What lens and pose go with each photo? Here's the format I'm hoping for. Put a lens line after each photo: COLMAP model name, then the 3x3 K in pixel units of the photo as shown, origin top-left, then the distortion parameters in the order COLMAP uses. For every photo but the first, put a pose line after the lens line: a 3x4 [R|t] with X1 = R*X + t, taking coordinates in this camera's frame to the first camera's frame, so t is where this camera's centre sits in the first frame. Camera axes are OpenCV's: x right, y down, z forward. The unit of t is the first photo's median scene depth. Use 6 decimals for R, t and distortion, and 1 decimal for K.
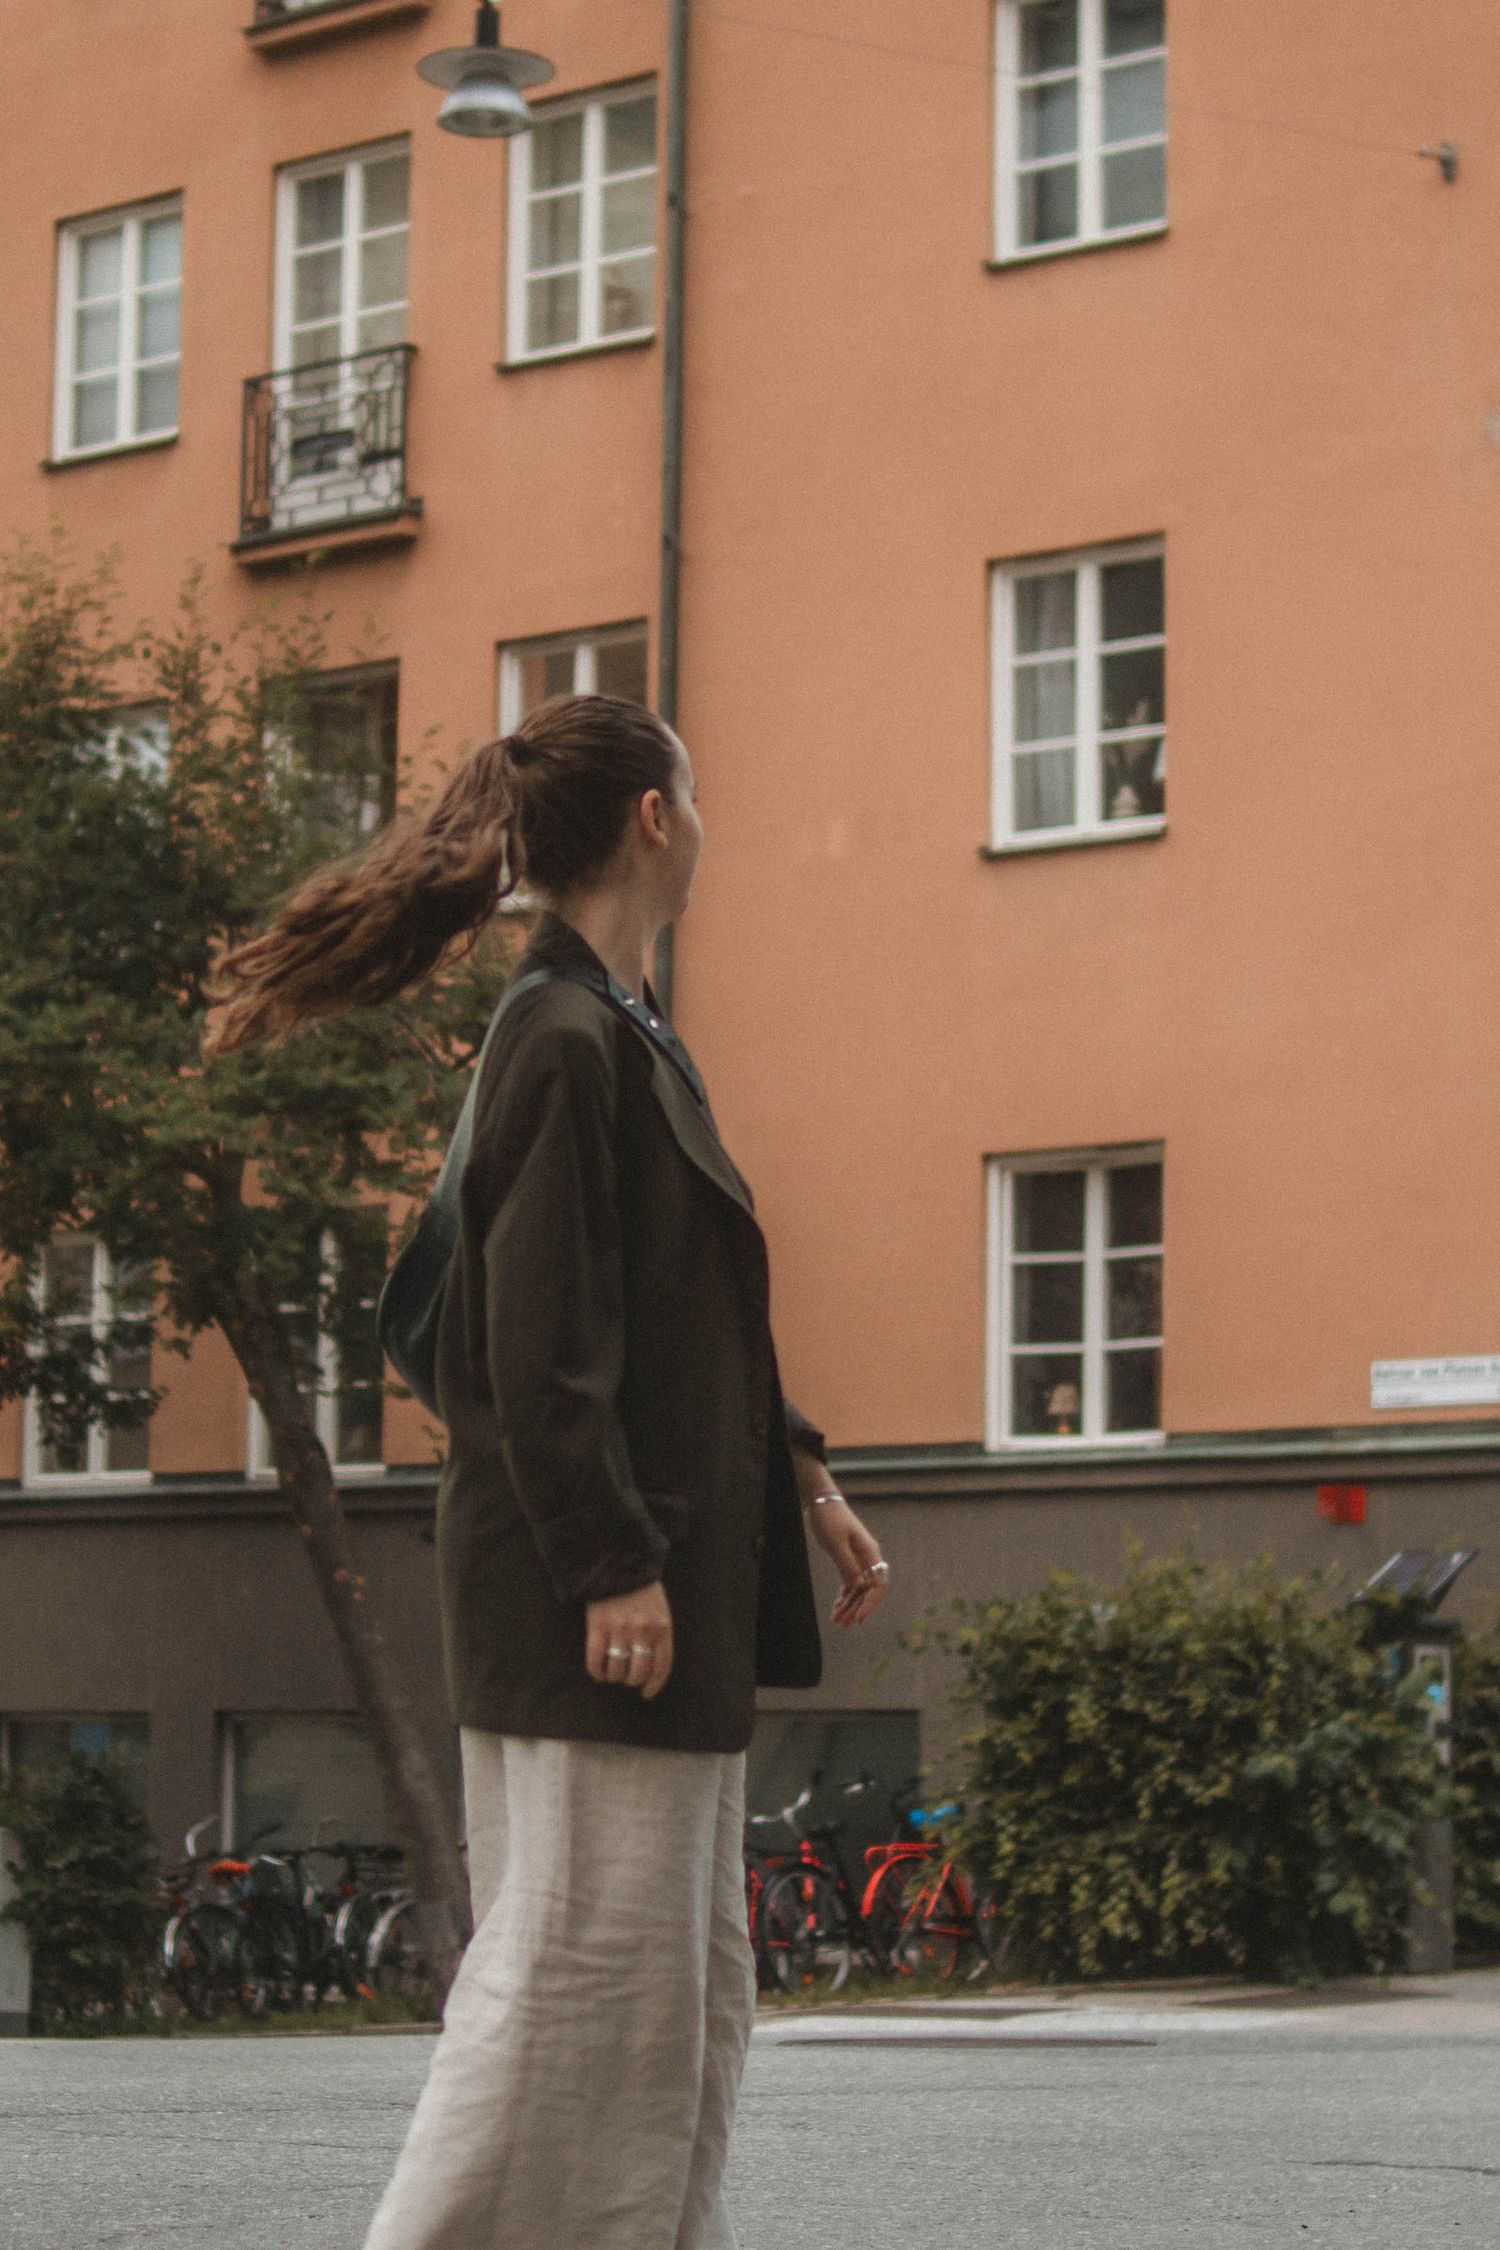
lens RADIAL K [[3172.1, 0, 750.0], [0, 3172.1, 1125.0], [0, 0, 1]] dist [-0.174237, -0.115582]
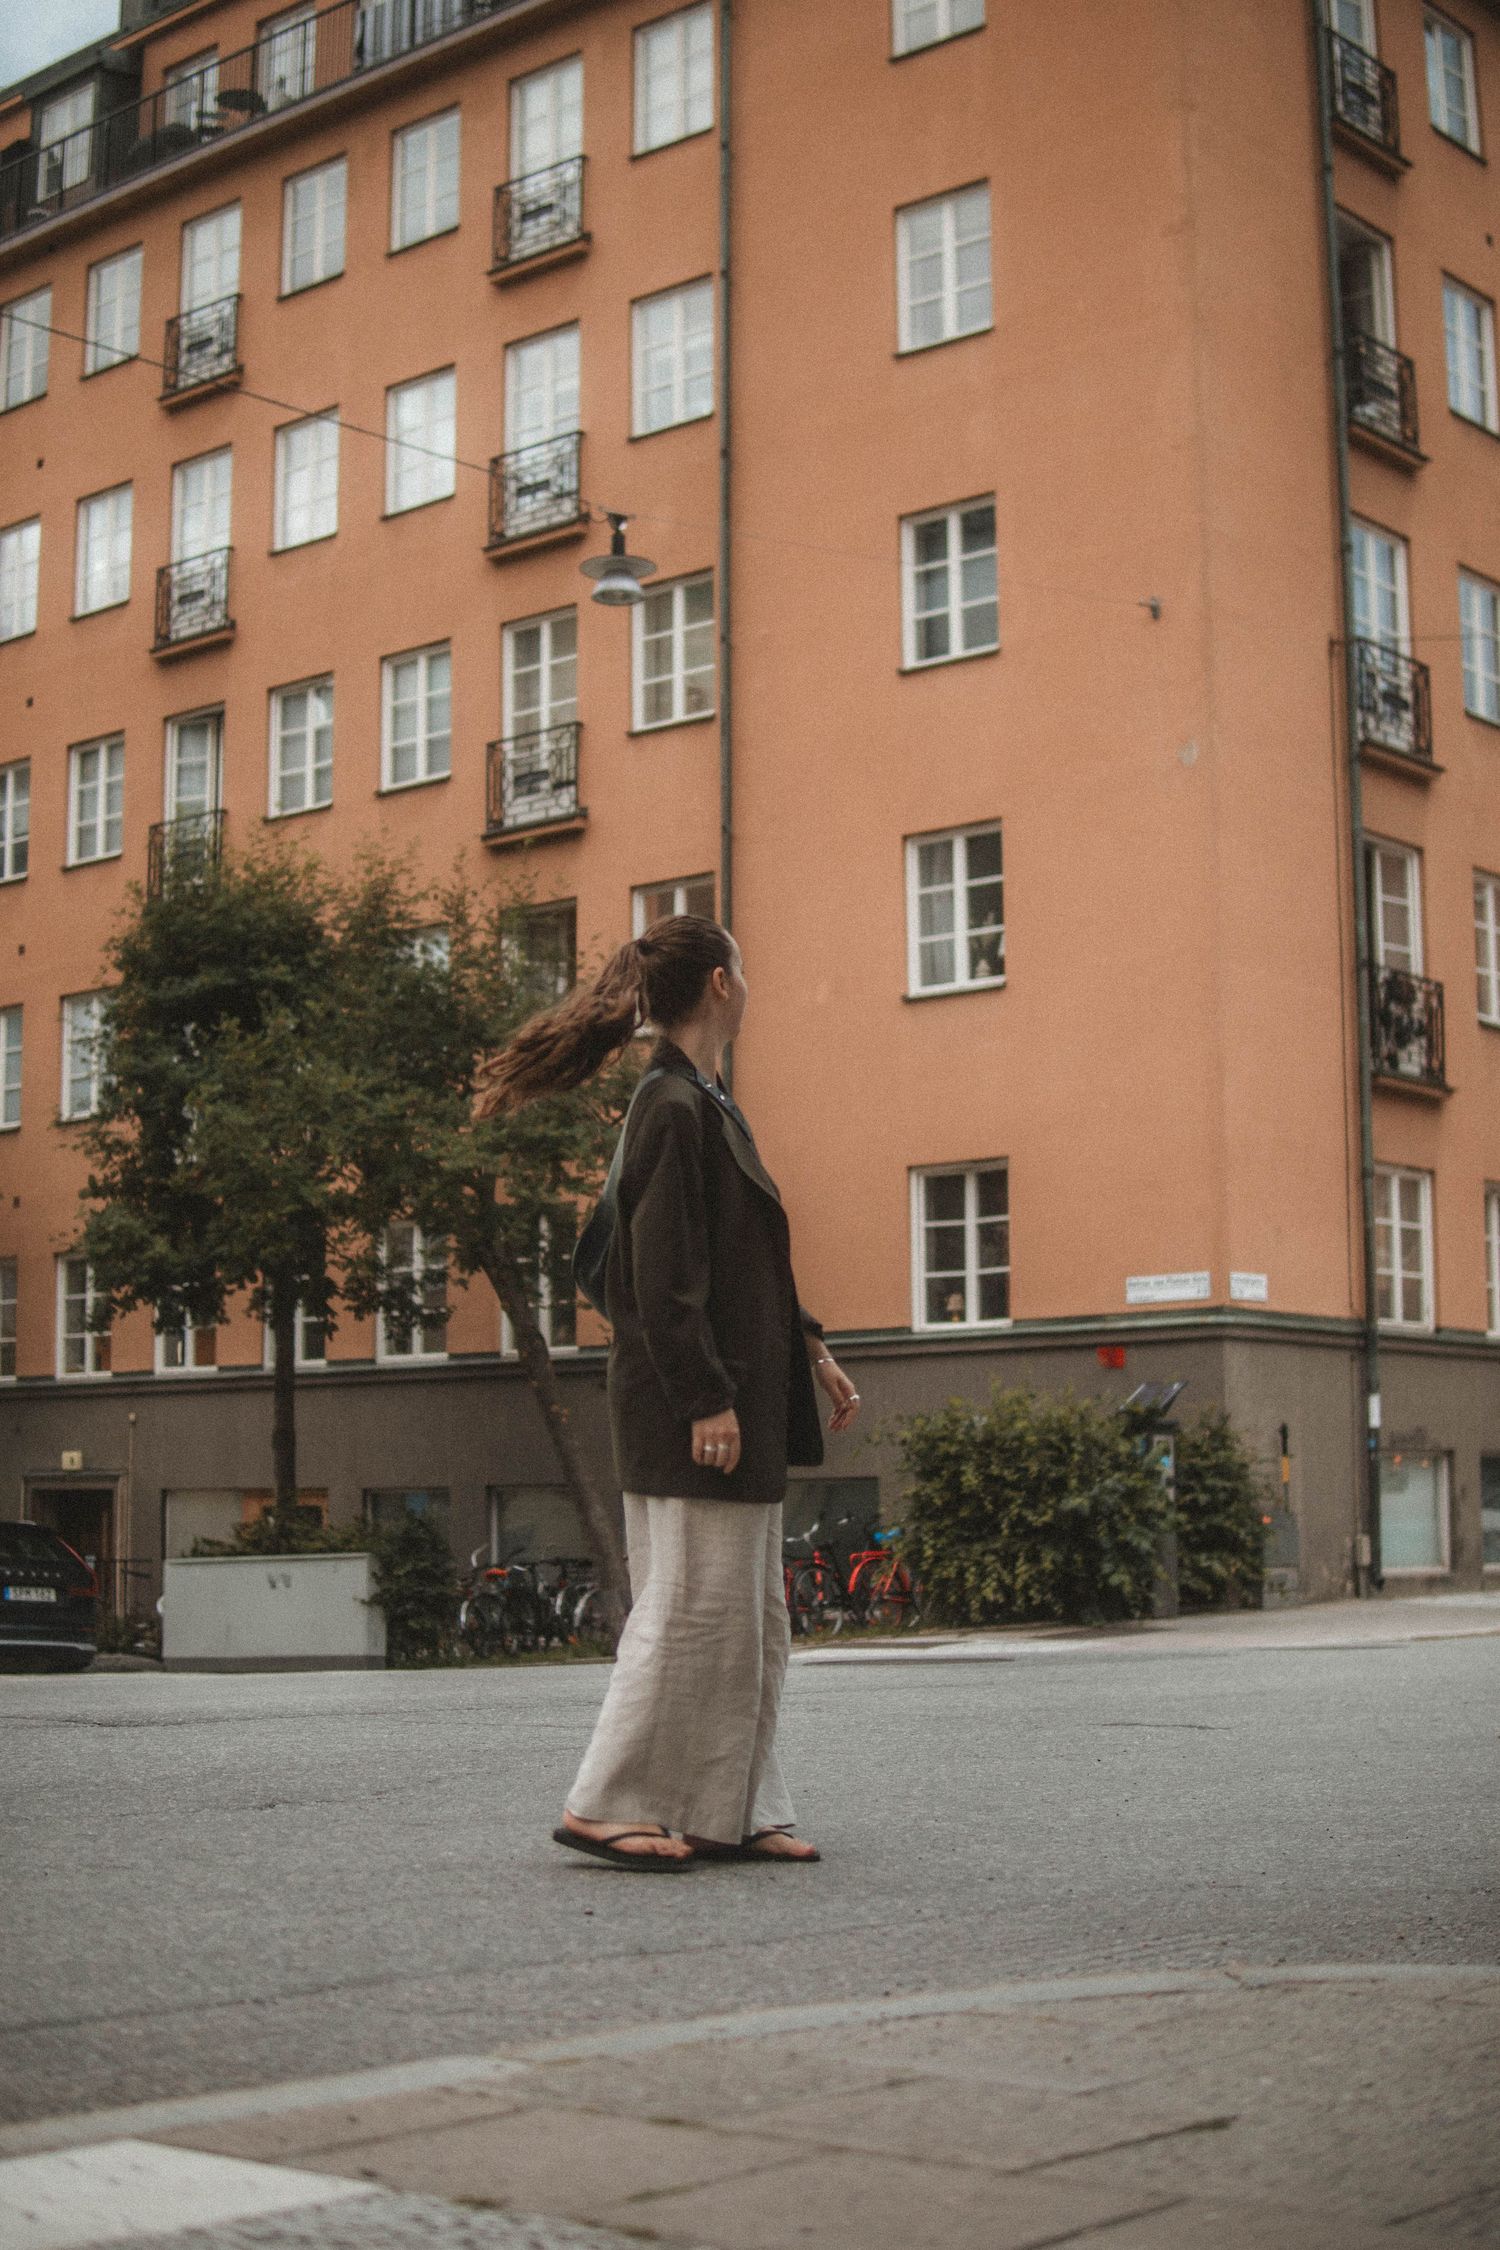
lens RADIAL K [[3172.1, 0, 750.0], [0, 3172.1, 1125.0], [0, 0, 1]] dist [-0.174237, -0.115582]
pose [[0.999765, -0.020728, -0.006276, -0.003935], [0.020689, 0.999766, -0.006269, -0.004955], [0.006405, 0.006138, 0.999961, -0.807615]]
